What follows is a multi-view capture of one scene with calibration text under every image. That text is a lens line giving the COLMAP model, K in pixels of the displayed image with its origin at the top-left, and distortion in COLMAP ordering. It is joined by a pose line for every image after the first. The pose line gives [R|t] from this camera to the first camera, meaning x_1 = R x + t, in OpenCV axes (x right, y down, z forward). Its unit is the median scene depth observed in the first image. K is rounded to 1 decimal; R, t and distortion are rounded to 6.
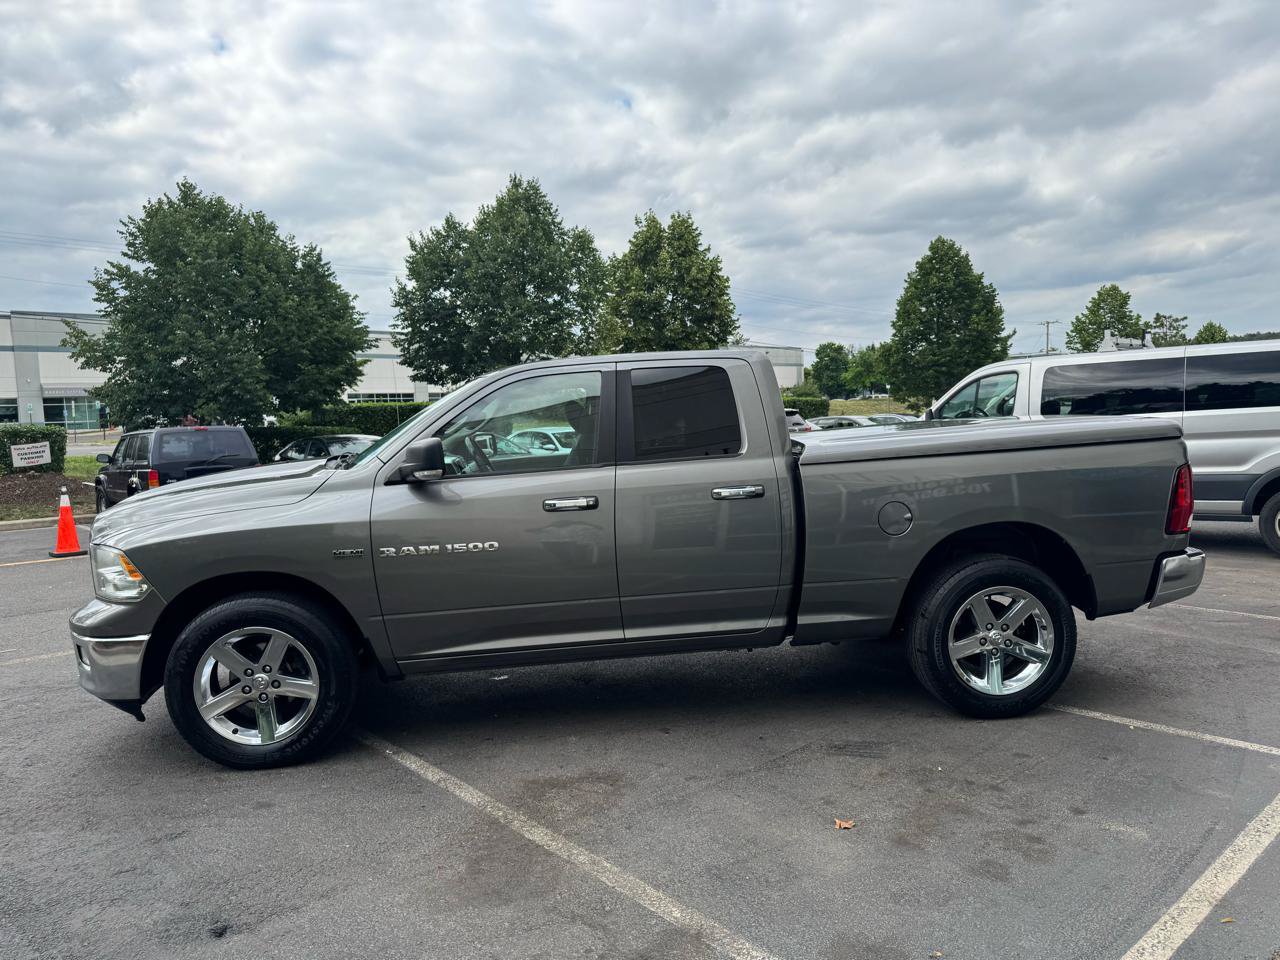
lens RADIAL K [[901.0, 0, 645.0], [0, 901.0, 477.6], [0, 0, 1]] dist [0.052394, -0.069981]
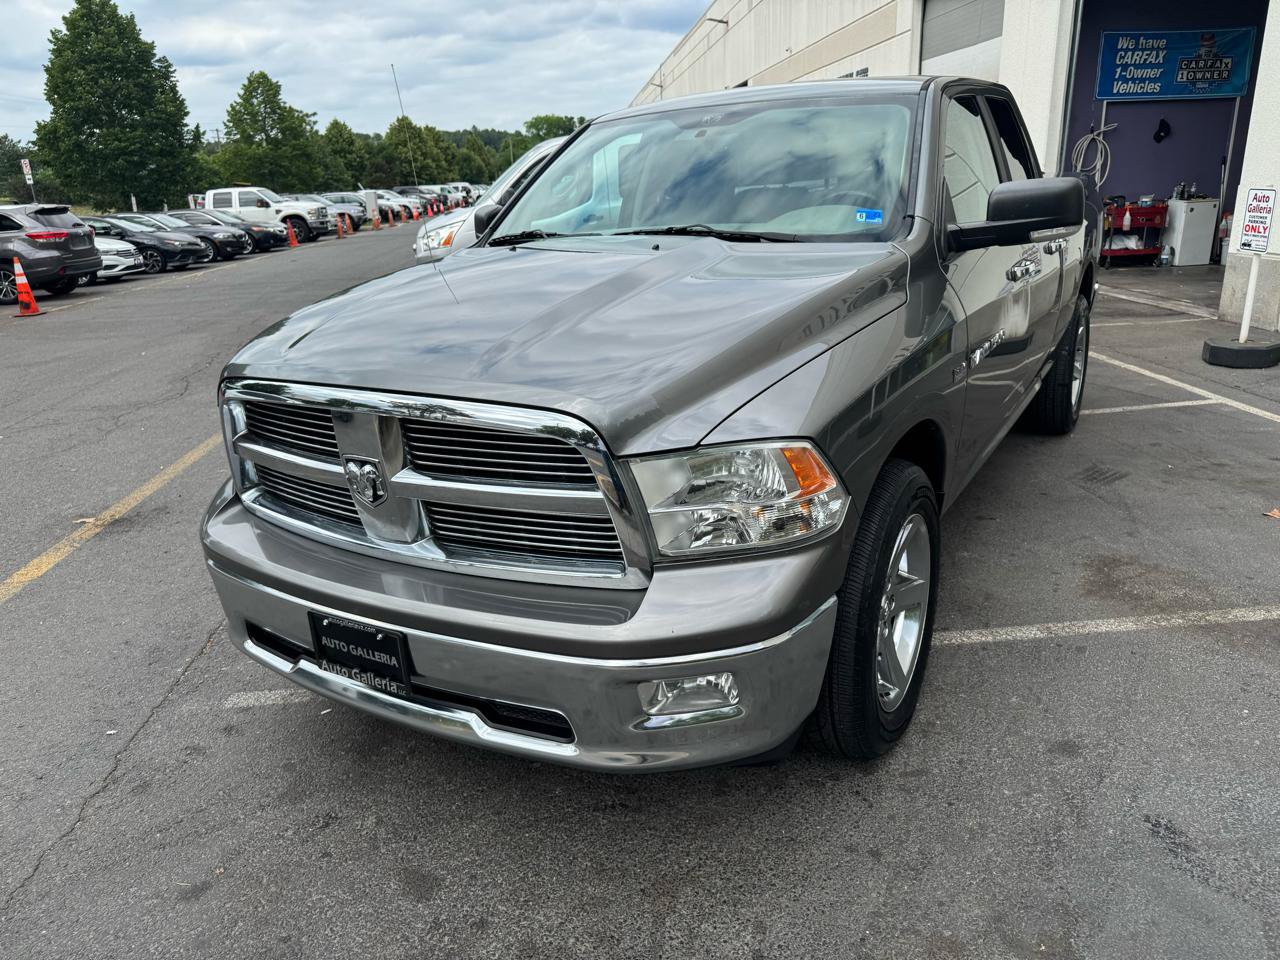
lens RADIAL K [[918.7, 0, 639.2], [0, 918.7, 474.3], [0, 0, 1]] dist [0.002066, -0.002593]
pose [[0.600861, -0.241521, 0.761994, -0.890364], [0.083648, 0.967026, 0.240548, -0.018836], [-0.794965, -0.080797, 0.601251, 0.713684]]
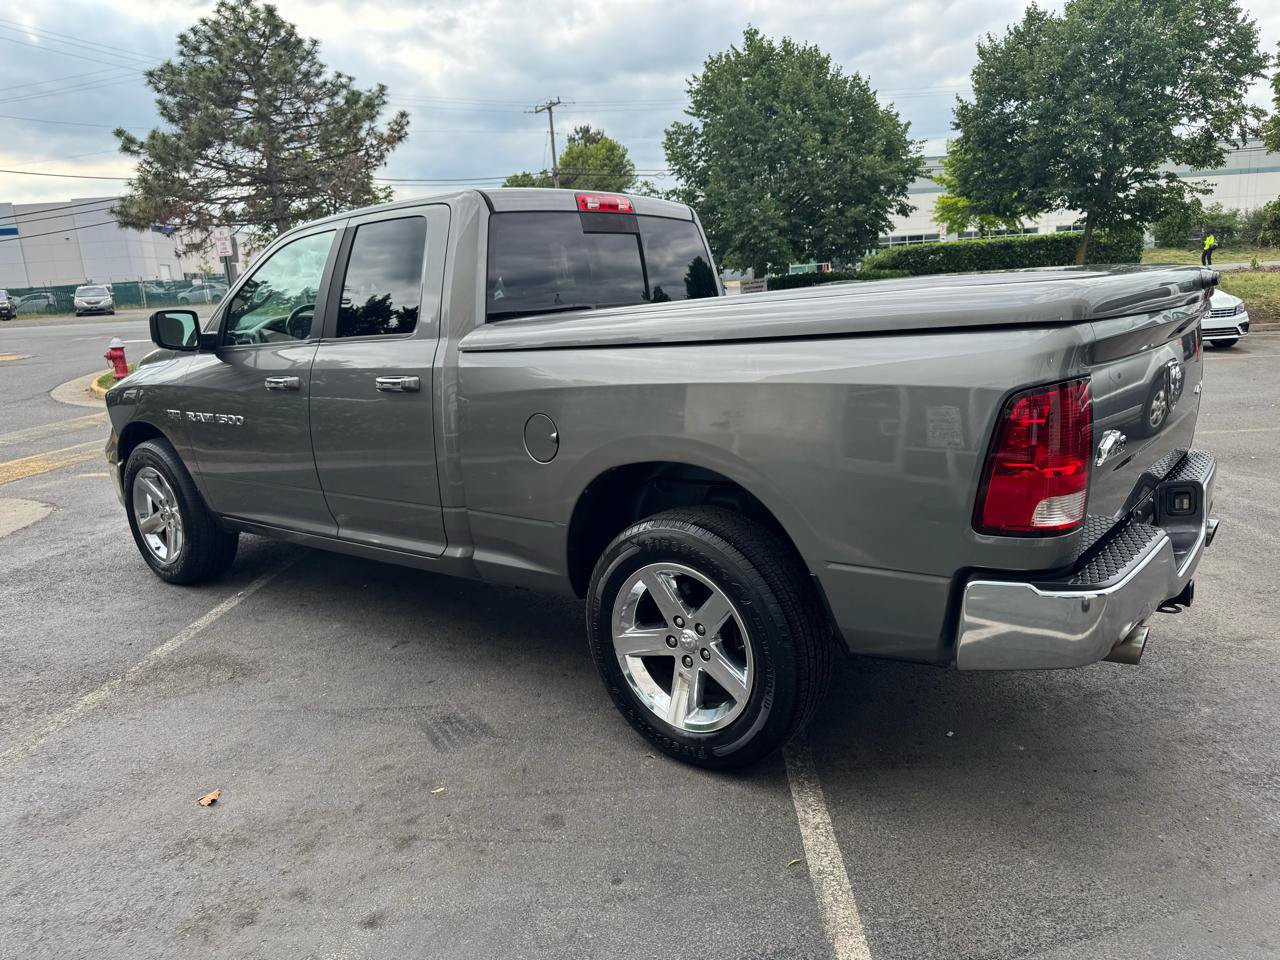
lens RADIAL K [[914.0, 0, 630.8], [0, 914.0, 488.2], [0, 0, 1]] dist [0.007584, -0.010346]
pose [[0.708799, 0.147351, -0.689849, 0.776211], [-0.020161, 0.981772, 0.188990, -0.044988], [0.705123, -0.120047, 0.698850, 0.546743]]
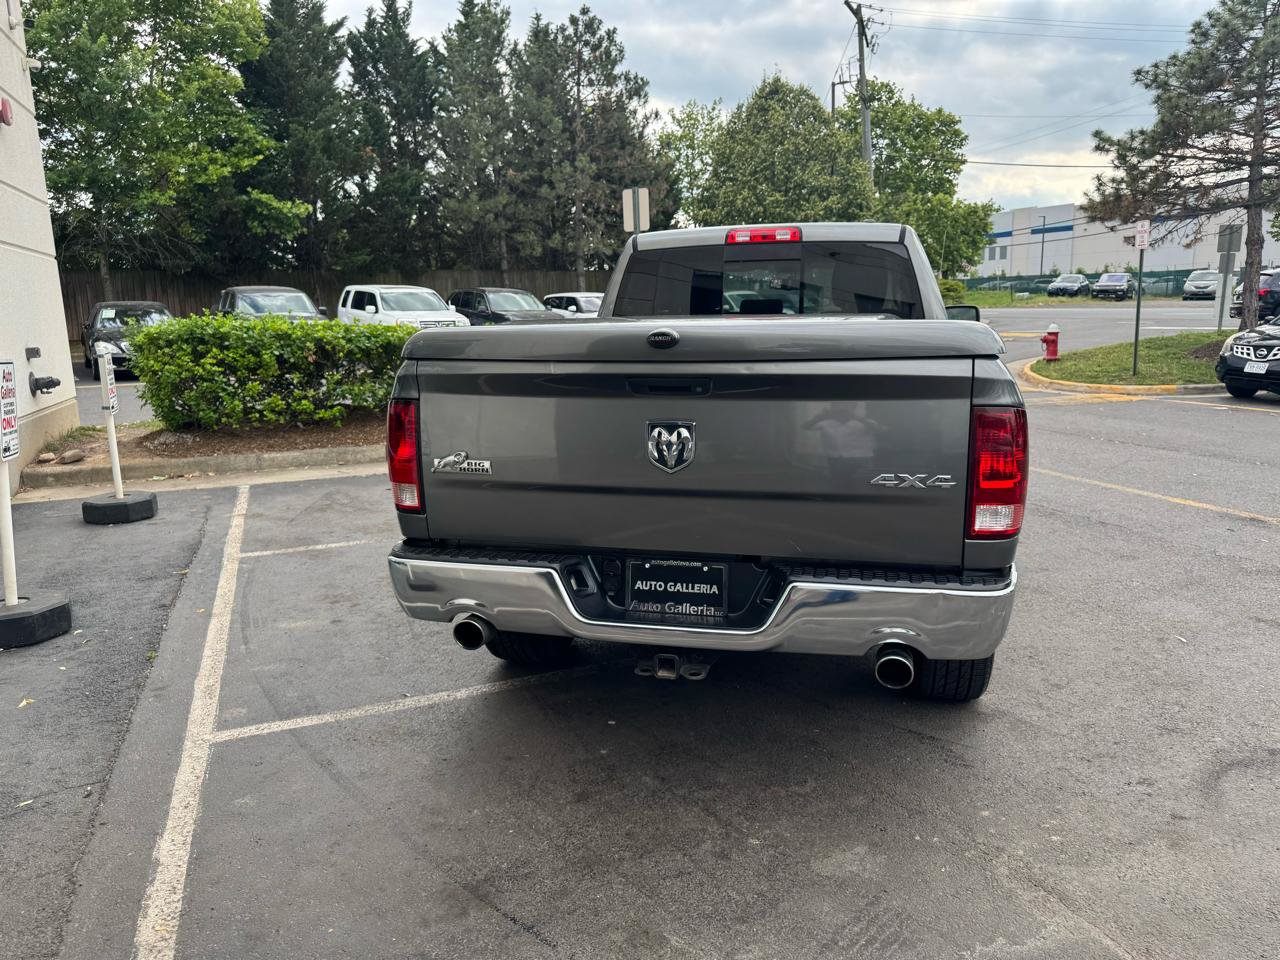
lens RADIAL K [[894.9, 0, 635.2], [0, 894.9, 484.8], [0, 0, 1]] dist [0.026467, -0.030123]
pose [[-0.335240, 0.218894, -0.916351, 1.122760], [-0.043041, 0.968061, 0.246992, -0.116614], [0.941149, 0.122242, -0.315112, 1.365961]]
